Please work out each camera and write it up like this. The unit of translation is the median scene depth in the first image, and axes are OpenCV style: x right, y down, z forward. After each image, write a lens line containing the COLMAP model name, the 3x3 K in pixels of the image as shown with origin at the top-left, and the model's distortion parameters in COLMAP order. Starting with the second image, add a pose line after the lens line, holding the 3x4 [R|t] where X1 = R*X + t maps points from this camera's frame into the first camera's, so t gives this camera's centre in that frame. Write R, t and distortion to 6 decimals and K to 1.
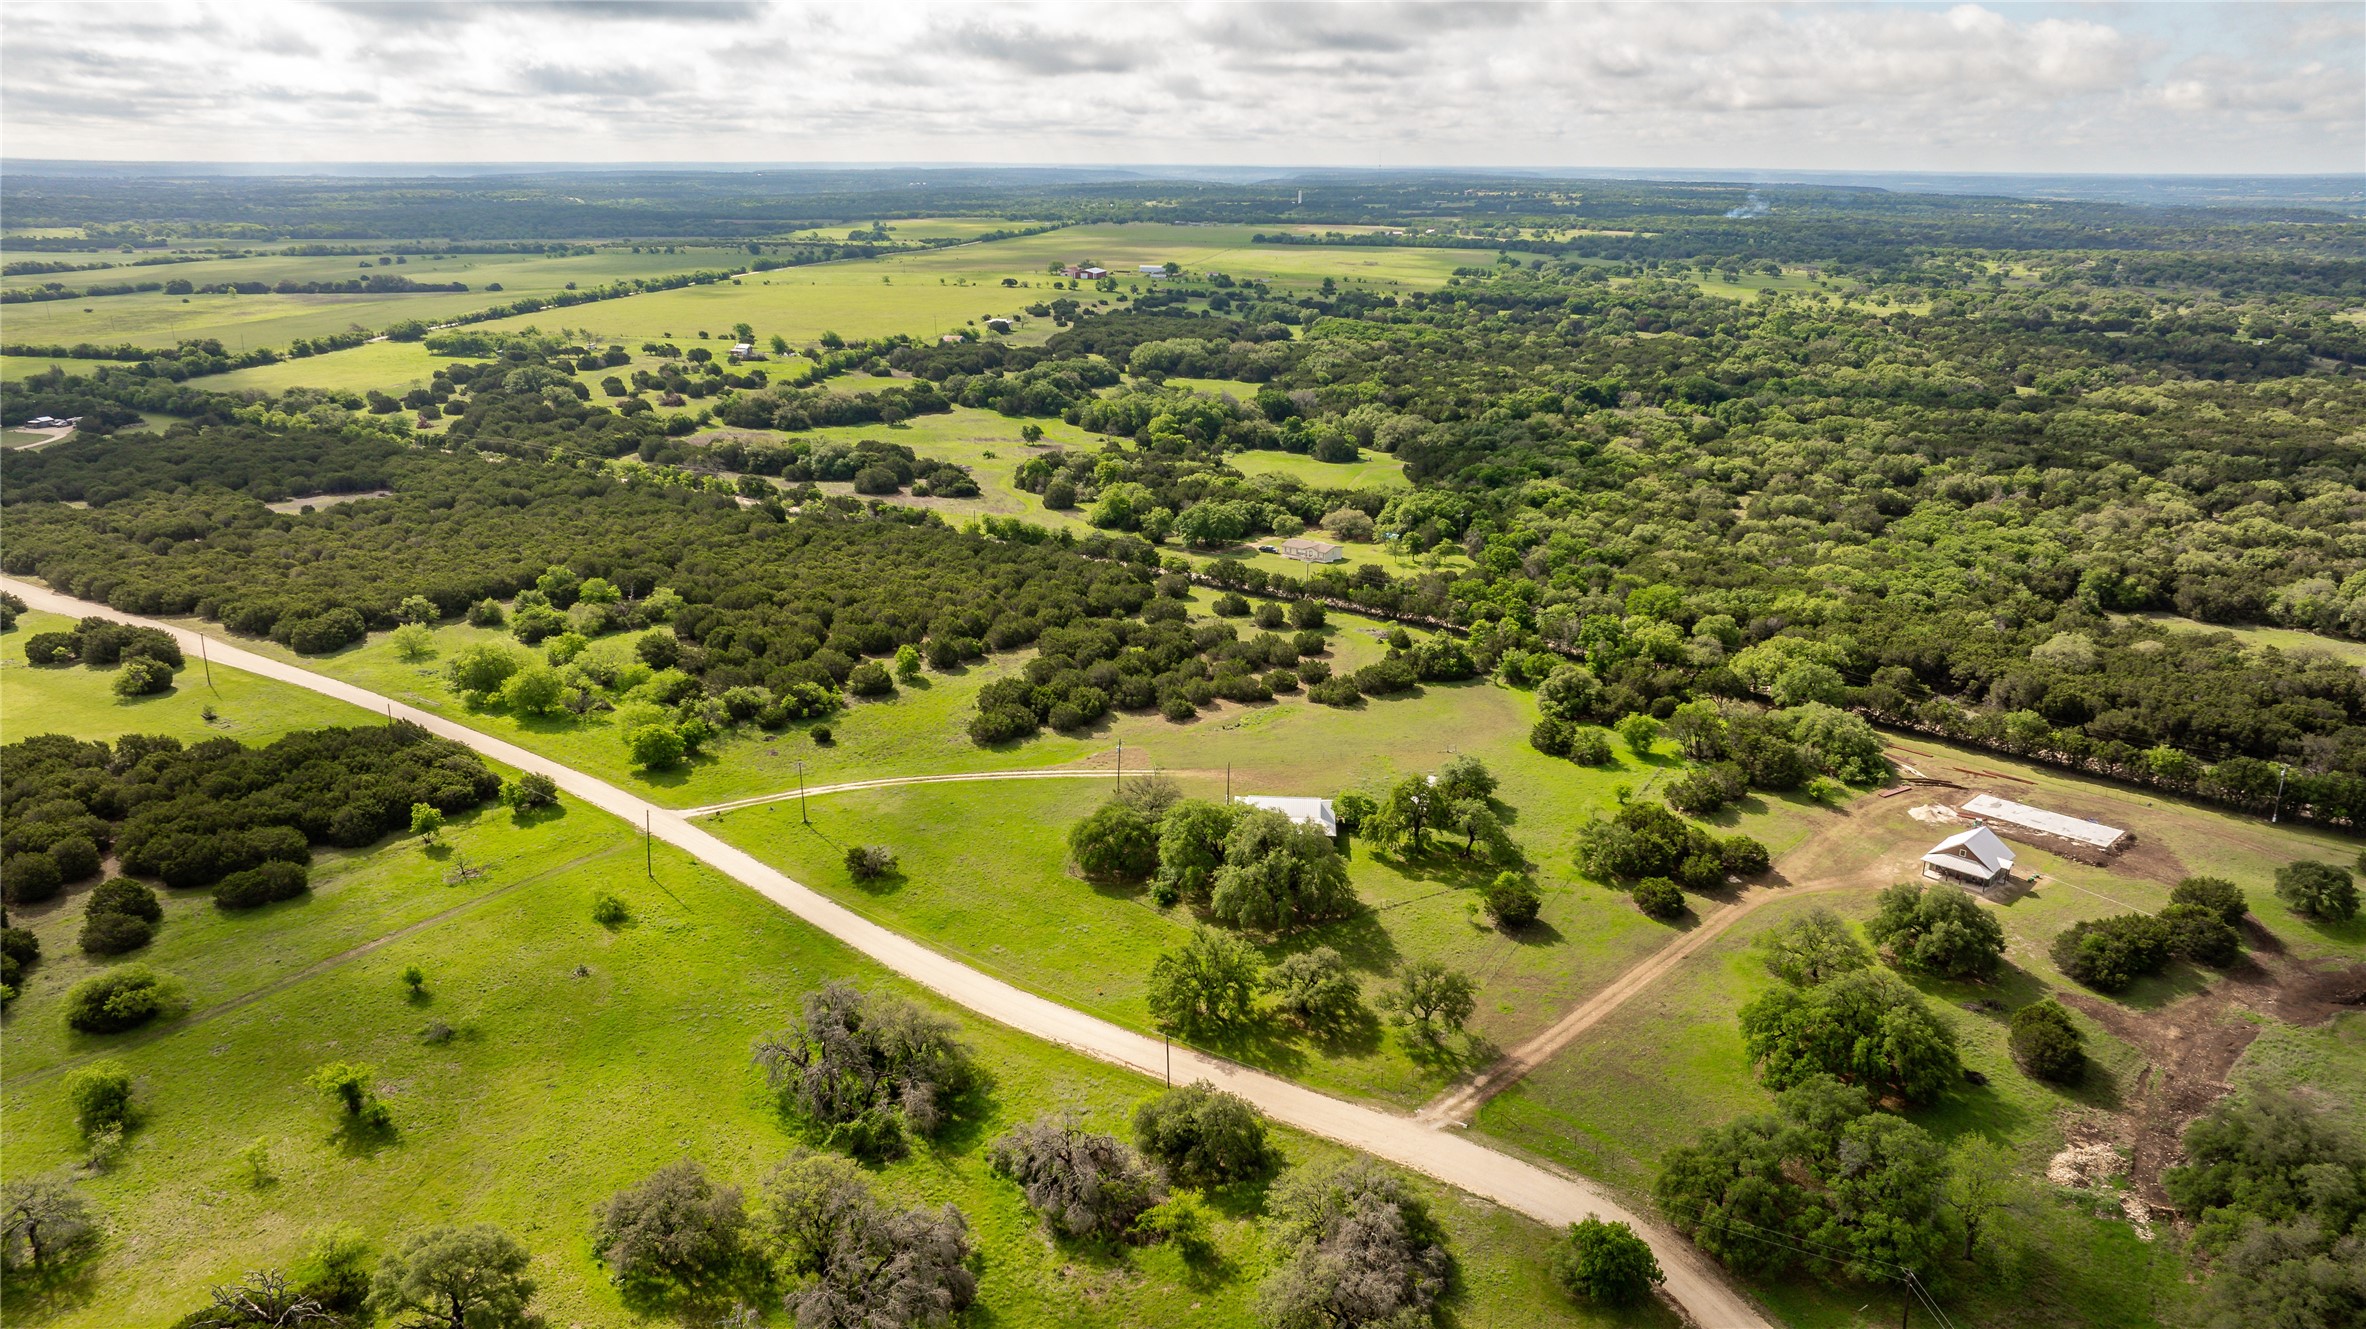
lens RADIAL K [[1668.5, 0, 1181.2], [0, 1668.5, 664.7], [0, 0, 1]] dist [-0.024623, 0.015905]
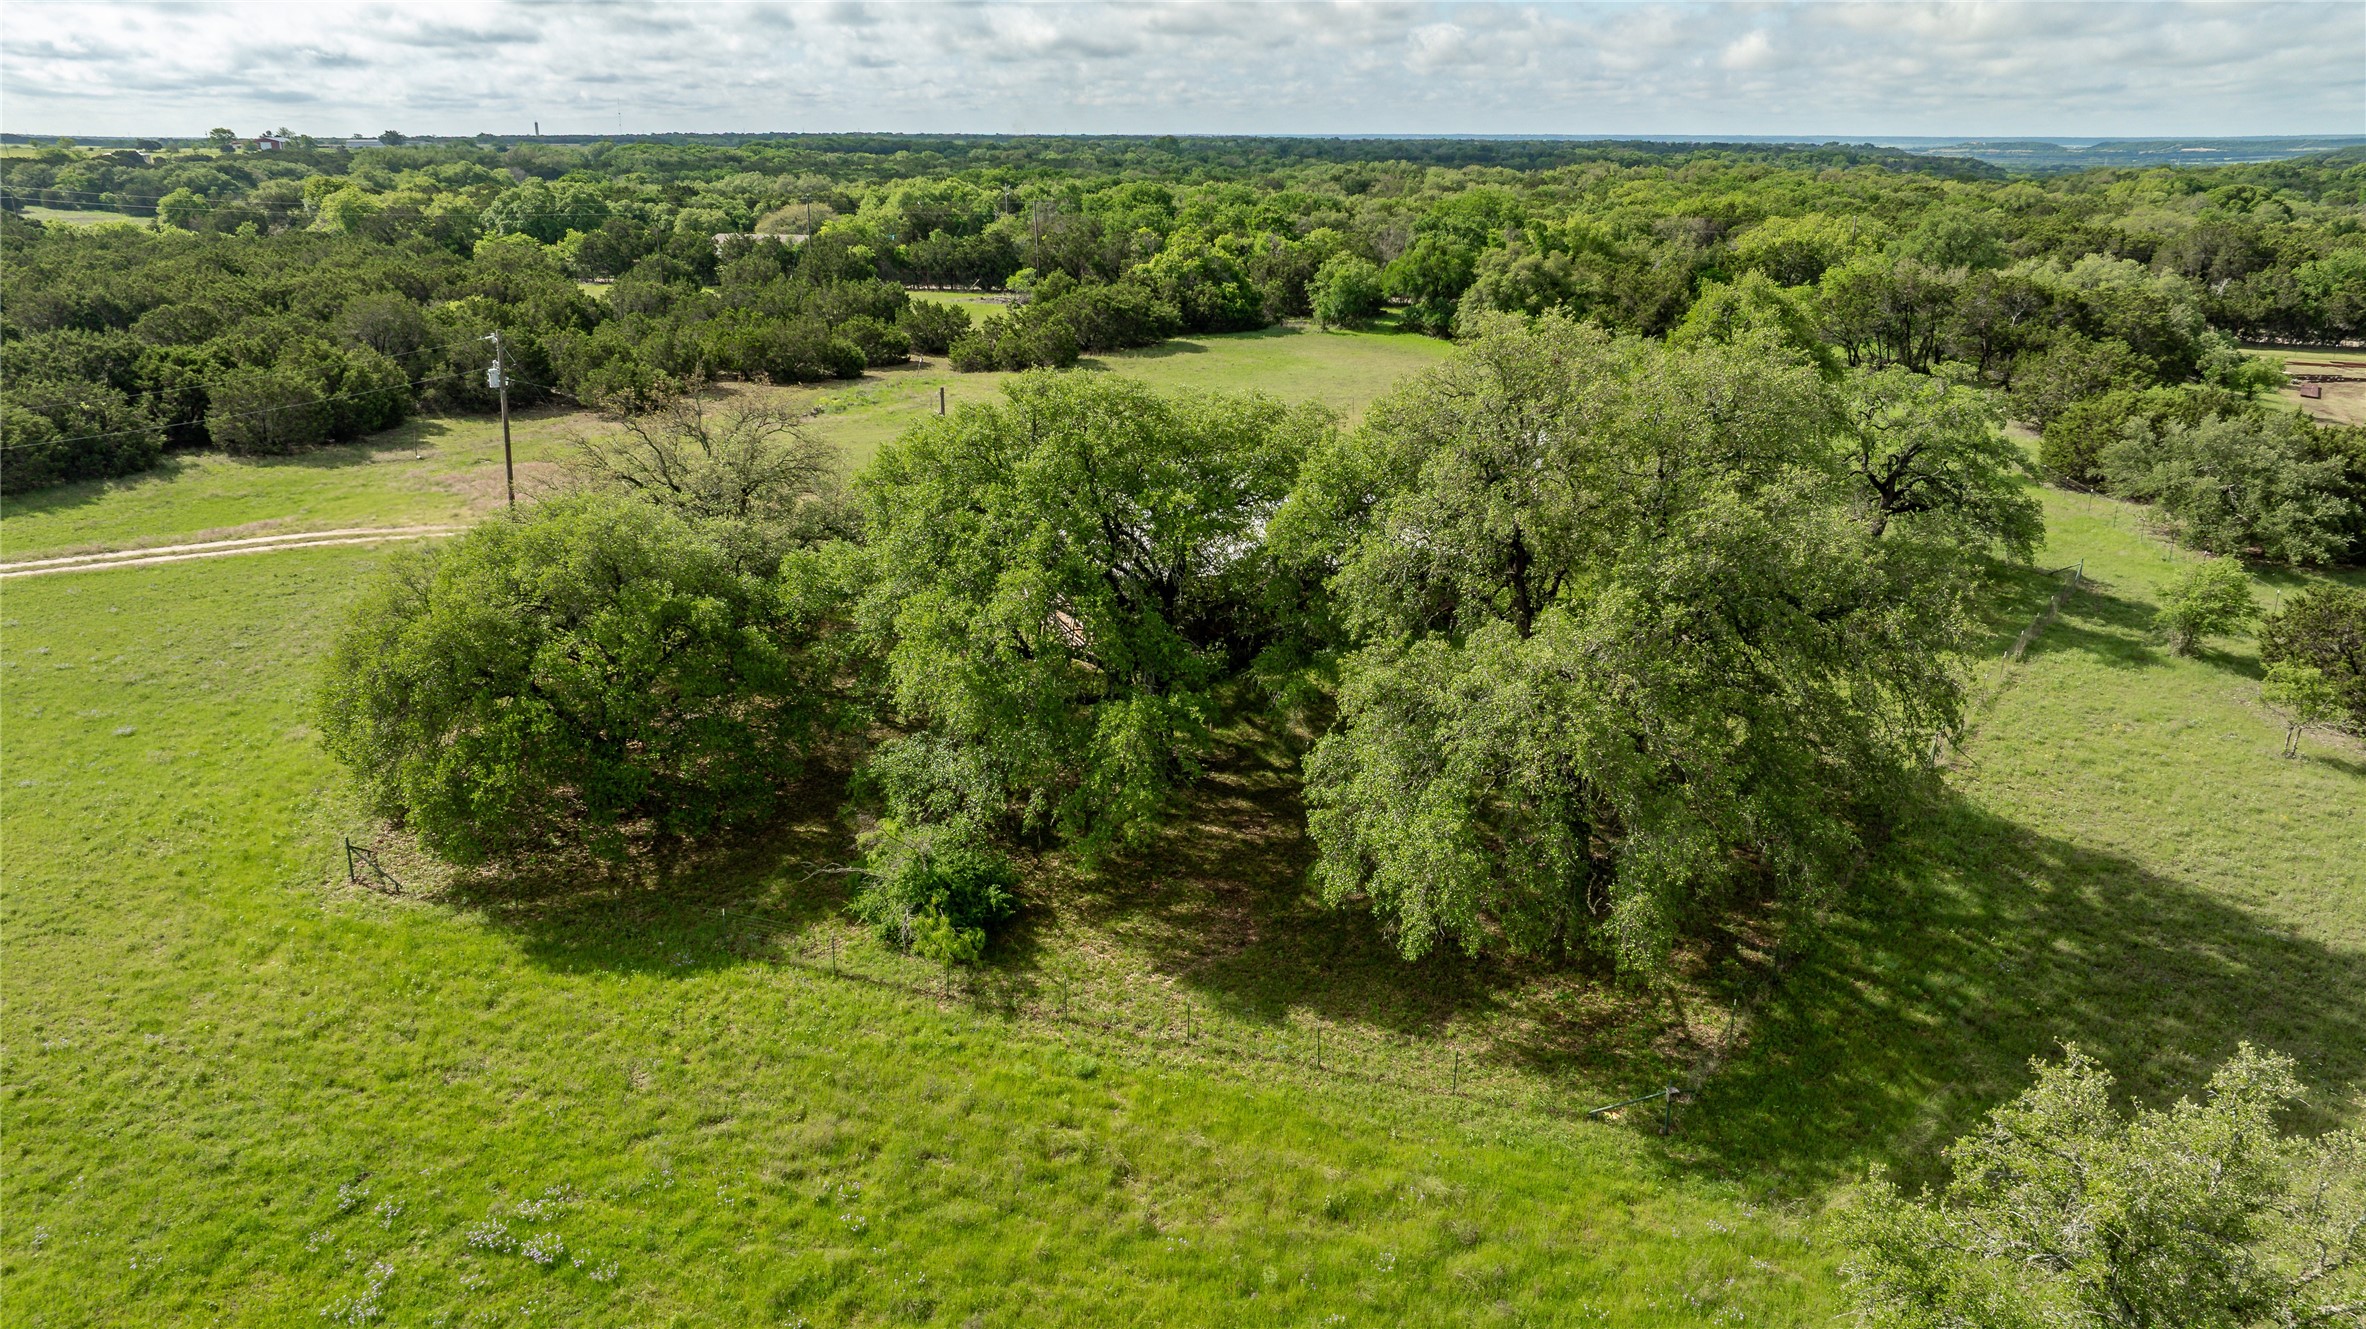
lens RADIAL K [[1668.5, 0, 1184.2], [0, 1668.5, 660.6], [0, 0, 1]] dist [-0.024623, 0.015905]
pose [[0.906983, -0.144041, 0.395771, -0.053843], [0.136733, 0.989503, 0.046779, 0.105803], [-0.398354, 0.011687, 0.917157, 0.808135]]
